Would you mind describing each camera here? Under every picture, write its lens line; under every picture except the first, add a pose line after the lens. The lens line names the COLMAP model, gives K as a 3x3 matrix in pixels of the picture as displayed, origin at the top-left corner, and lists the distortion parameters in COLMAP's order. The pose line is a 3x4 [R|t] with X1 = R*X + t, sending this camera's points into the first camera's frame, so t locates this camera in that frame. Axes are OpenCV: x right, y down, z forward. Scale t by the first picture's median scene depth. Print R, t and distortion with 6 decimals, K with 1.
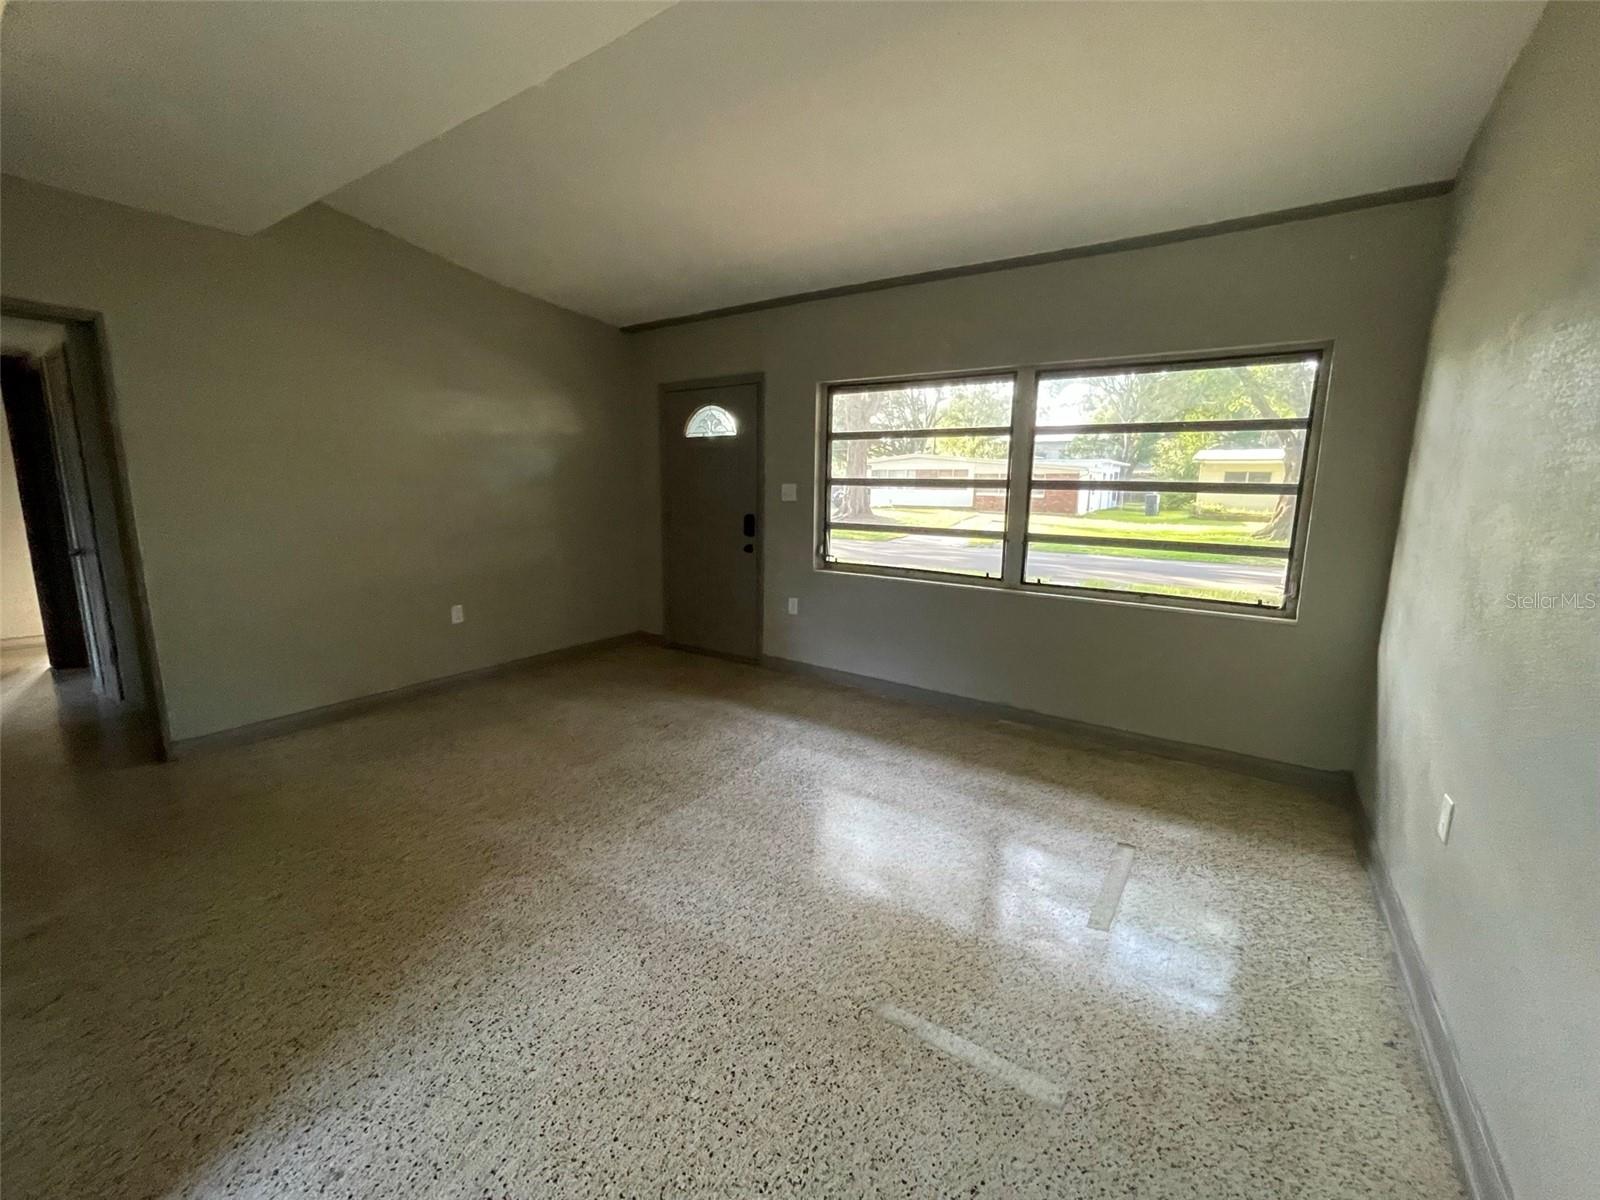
lens RADIAL K [[649.0, 0, 797.6], [0, 649.0, 610.1], [0, 0, 1]] dist [0.001095, -0.000922]
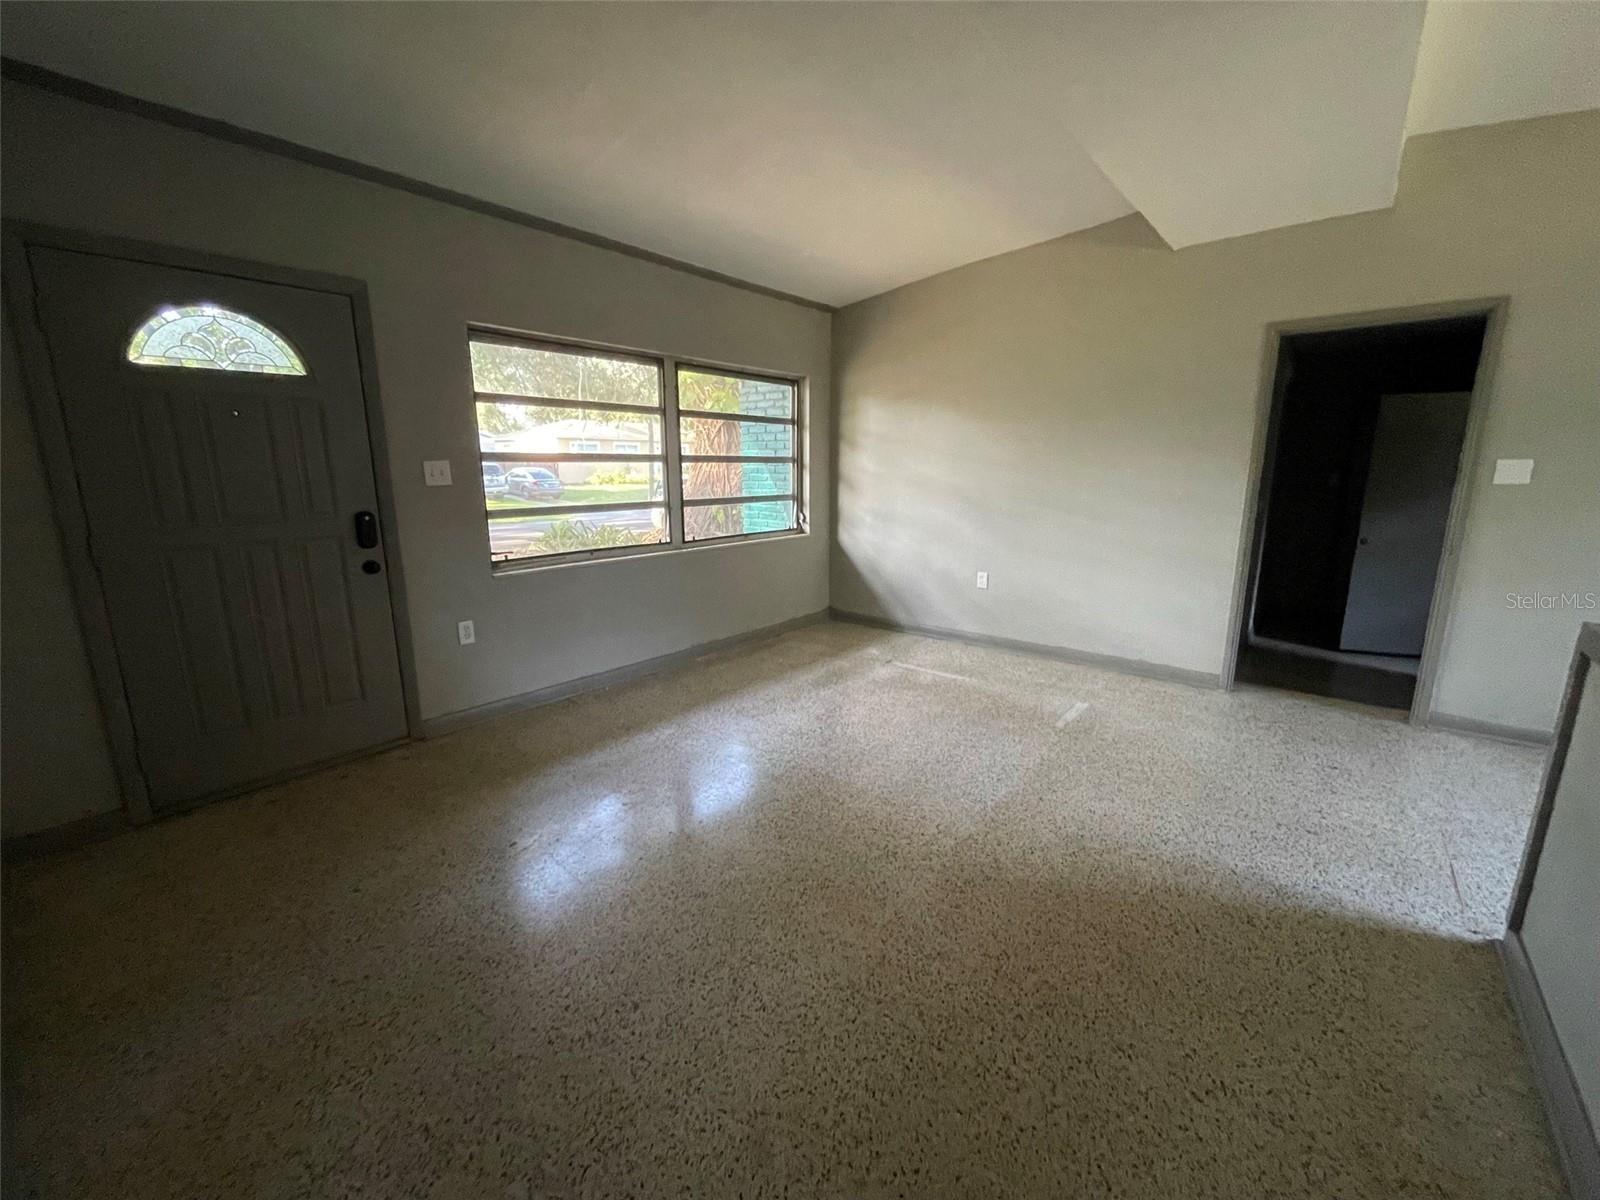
lens RADIAL K [[649.0, 0, 791.2], [0, 649.0, 601.6], [0, 0, 1]] dist [0.001095, -0.000922]
pose [[0.088406, -0.223267, 0.970740, -0.826173], [0.191616, 0.960166, 0.203384, -0.144238], [-0.977480, 0.168029, 0.127666, 0.689372]]
